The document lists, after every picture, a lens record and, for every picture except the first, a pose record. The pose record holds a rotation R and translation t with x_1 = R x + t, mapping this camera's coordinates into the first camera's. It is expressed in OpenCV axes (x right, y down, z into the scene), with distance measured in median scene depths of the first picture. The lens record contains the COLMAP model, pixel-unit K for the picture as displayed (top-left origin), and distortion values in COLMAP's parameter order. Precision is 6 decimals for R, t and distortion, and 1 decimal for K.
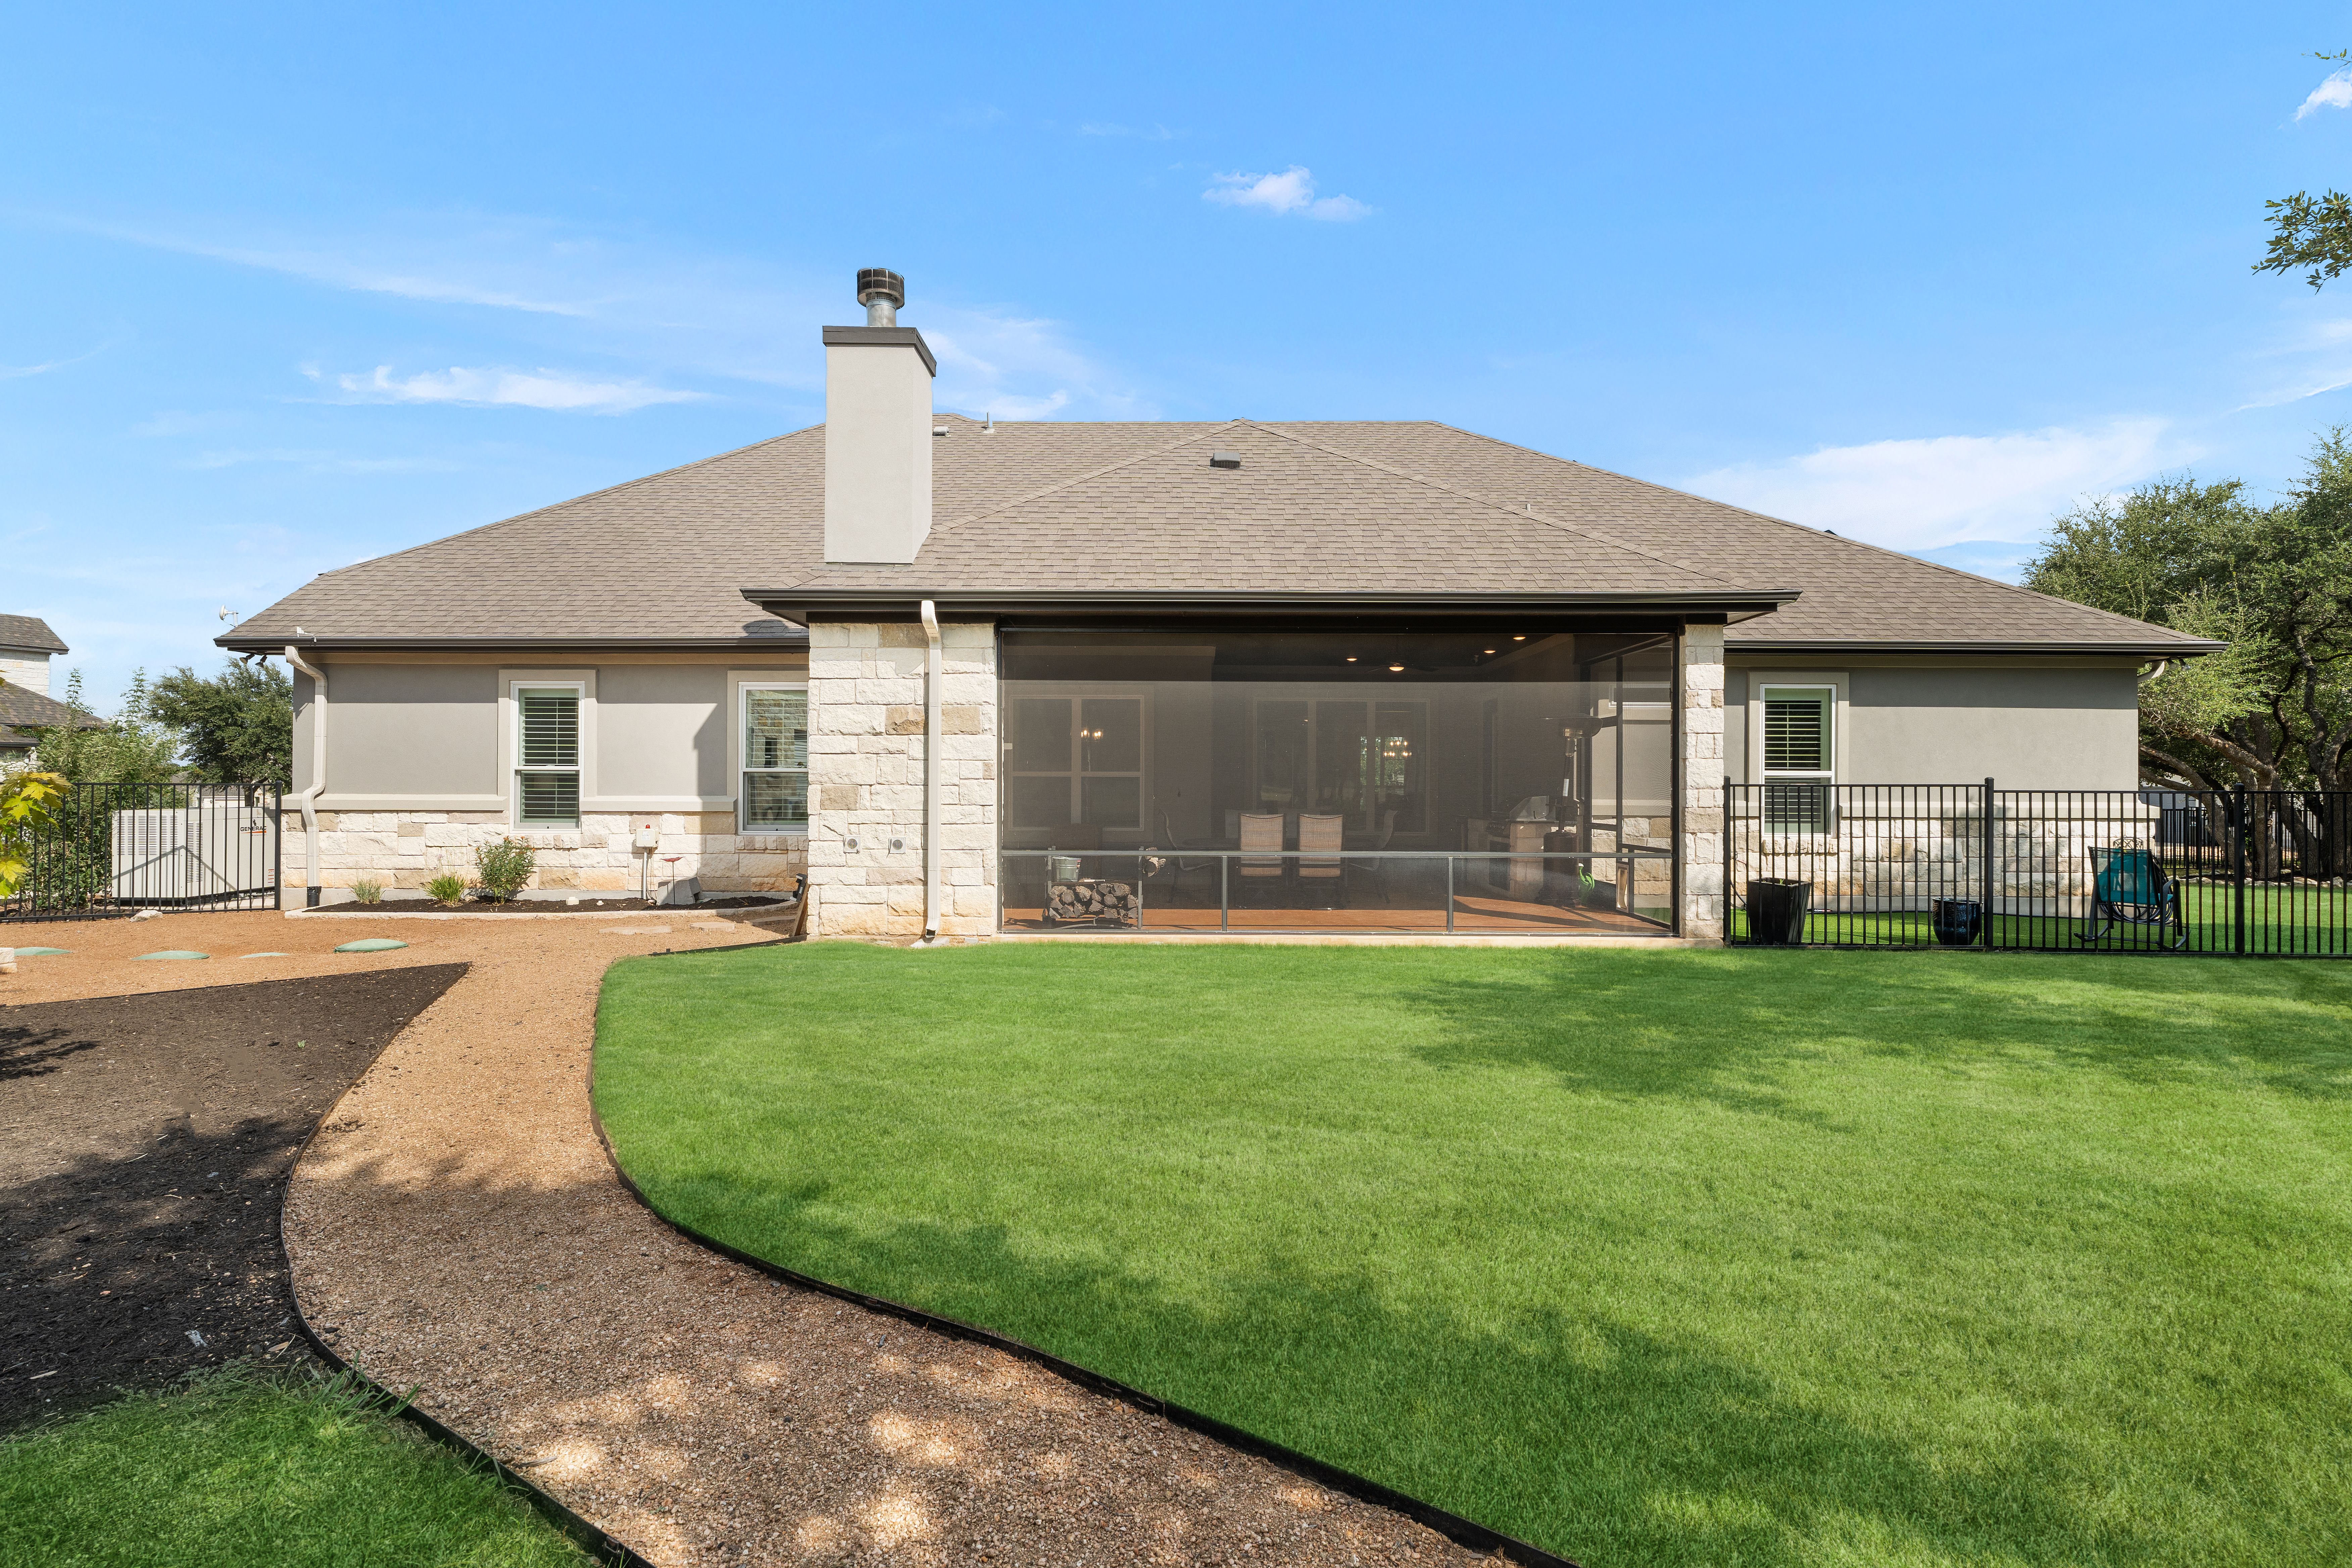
lens RADIAL K [[1115.7, 0, 1176.0], [0, 1115.7, 784.0], [0, 0, 1]] dist [-0.001820, -0.000081]
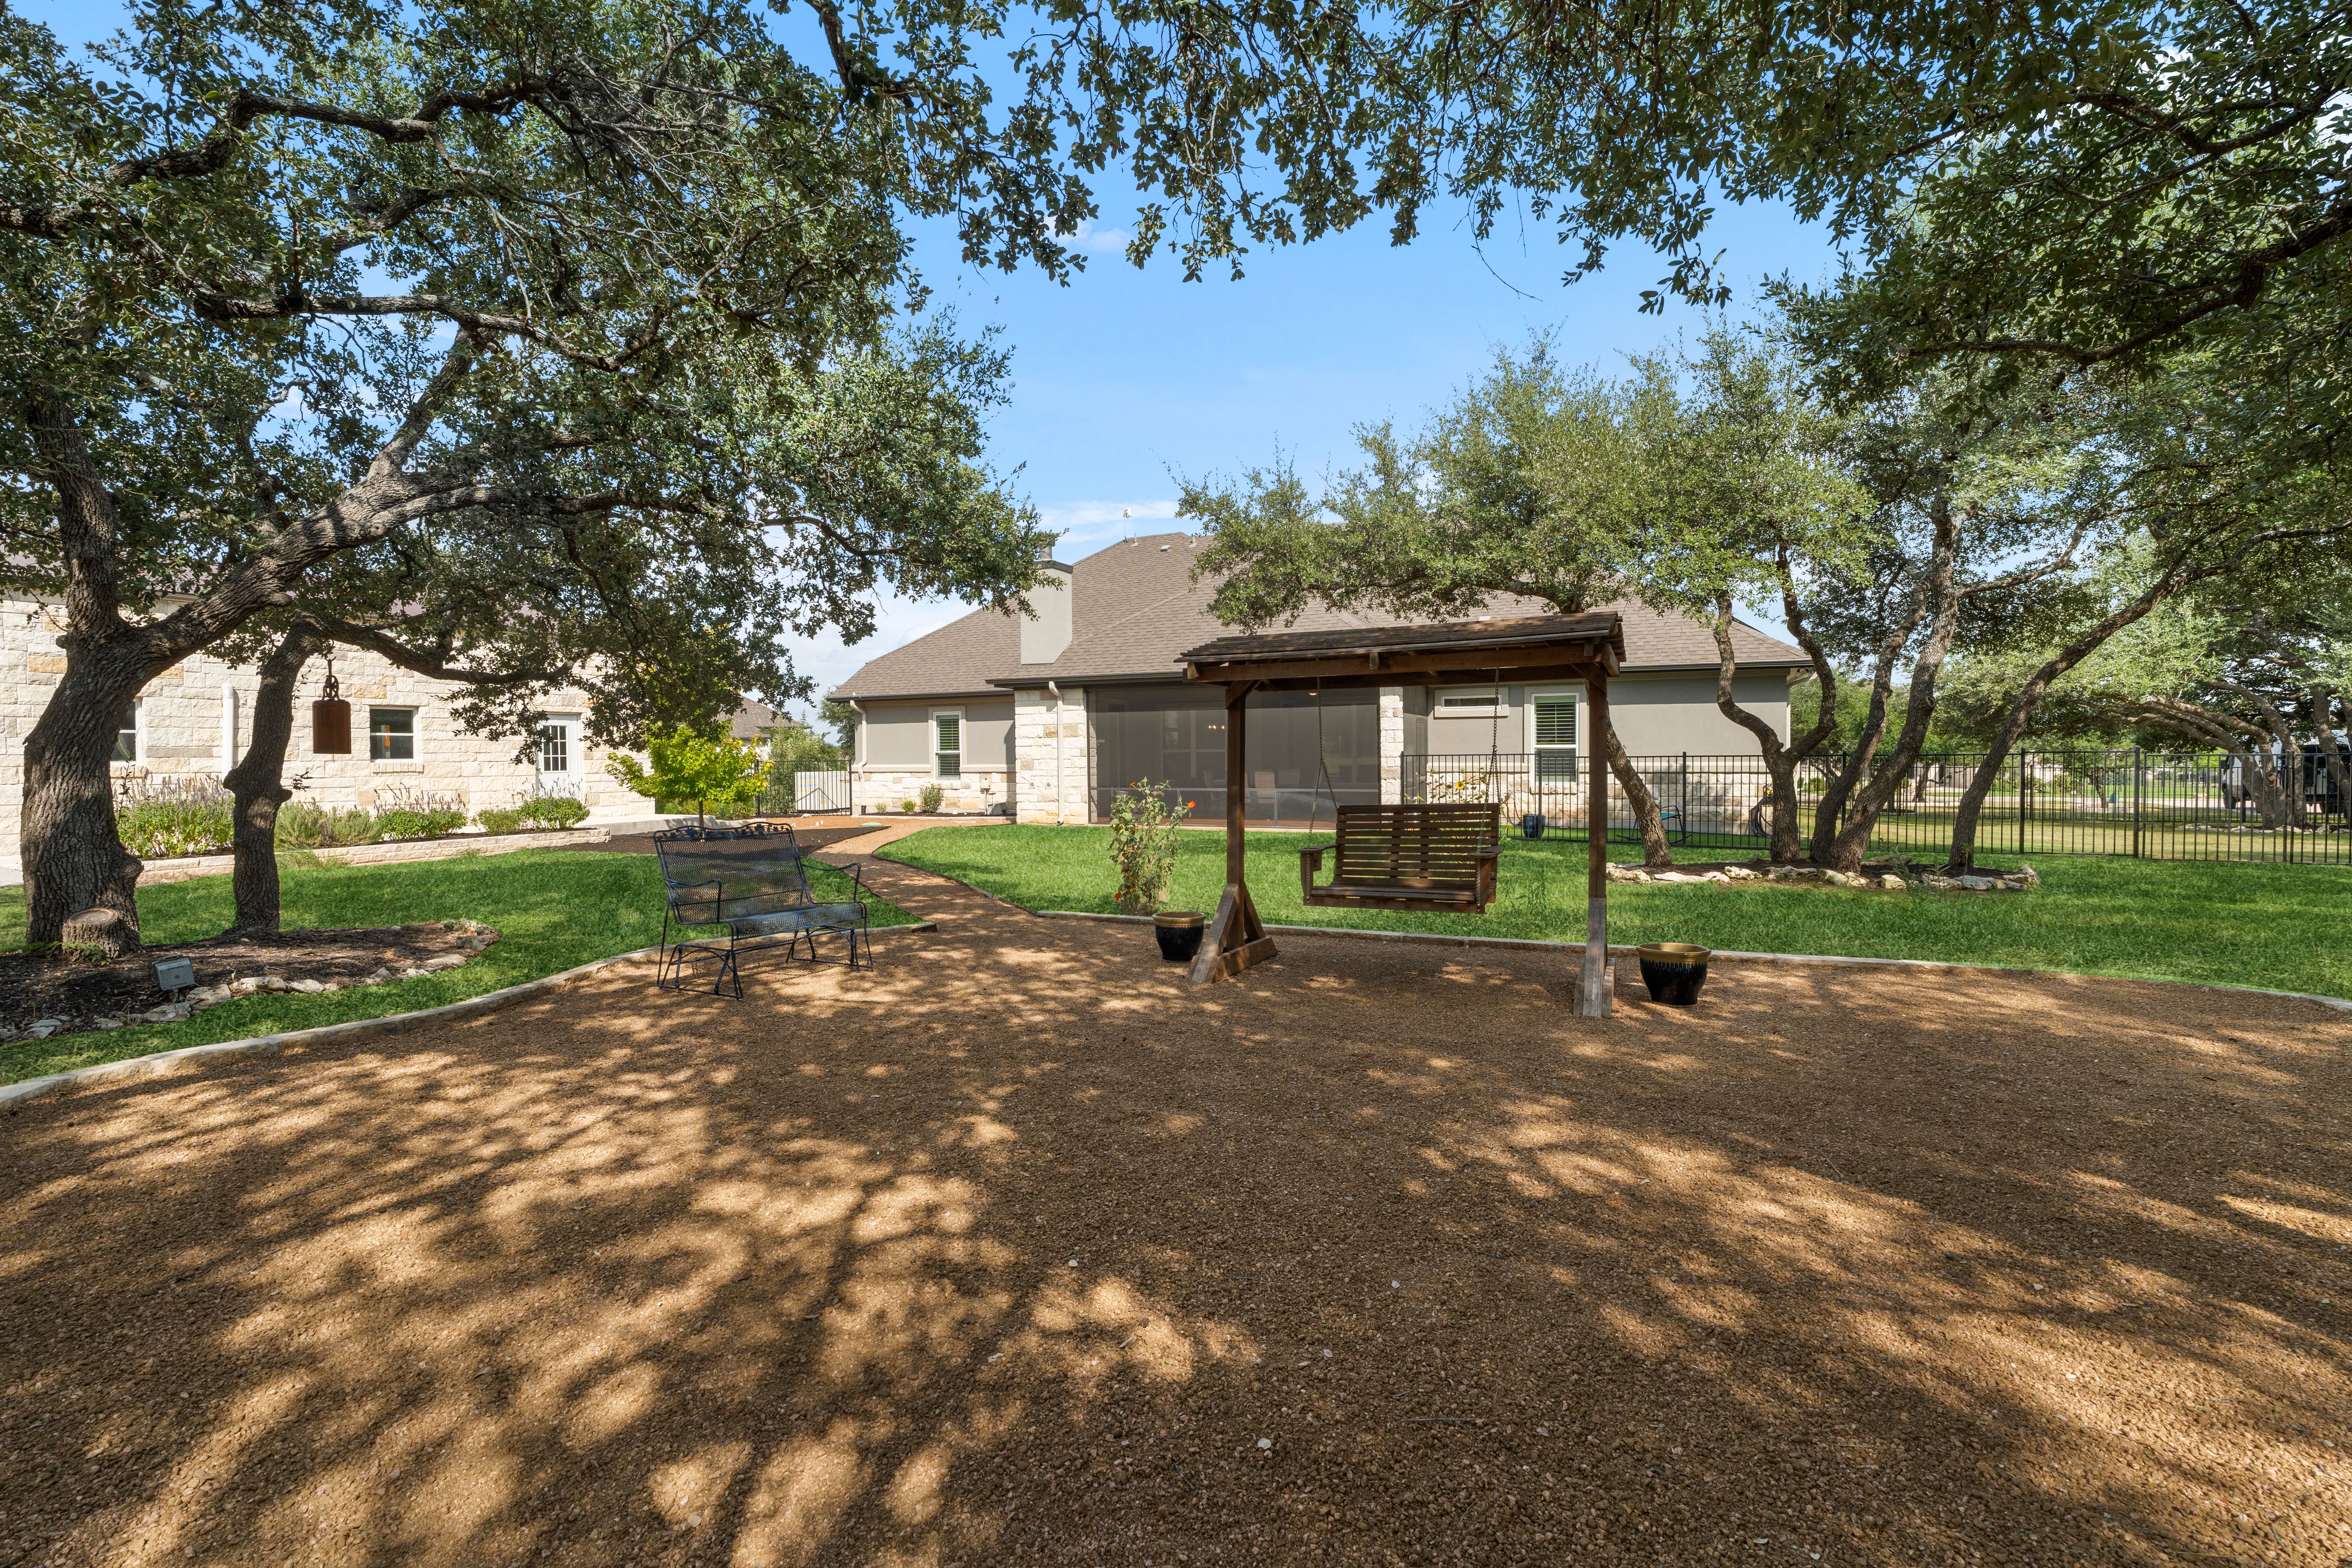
lens RADIAL K [[1054.5, 0, 1175.7], [0, 1054.5, 778.0], [0, 0, 1]] dist [-0.002852, 0.000983]
pose [[0.908345, -0.001537, -0.418219, 0.705762], [0.012902, 0.999620, 0.024348, -0.007945], [0.418022, -0.027513, 0.908020, -0.683242]]
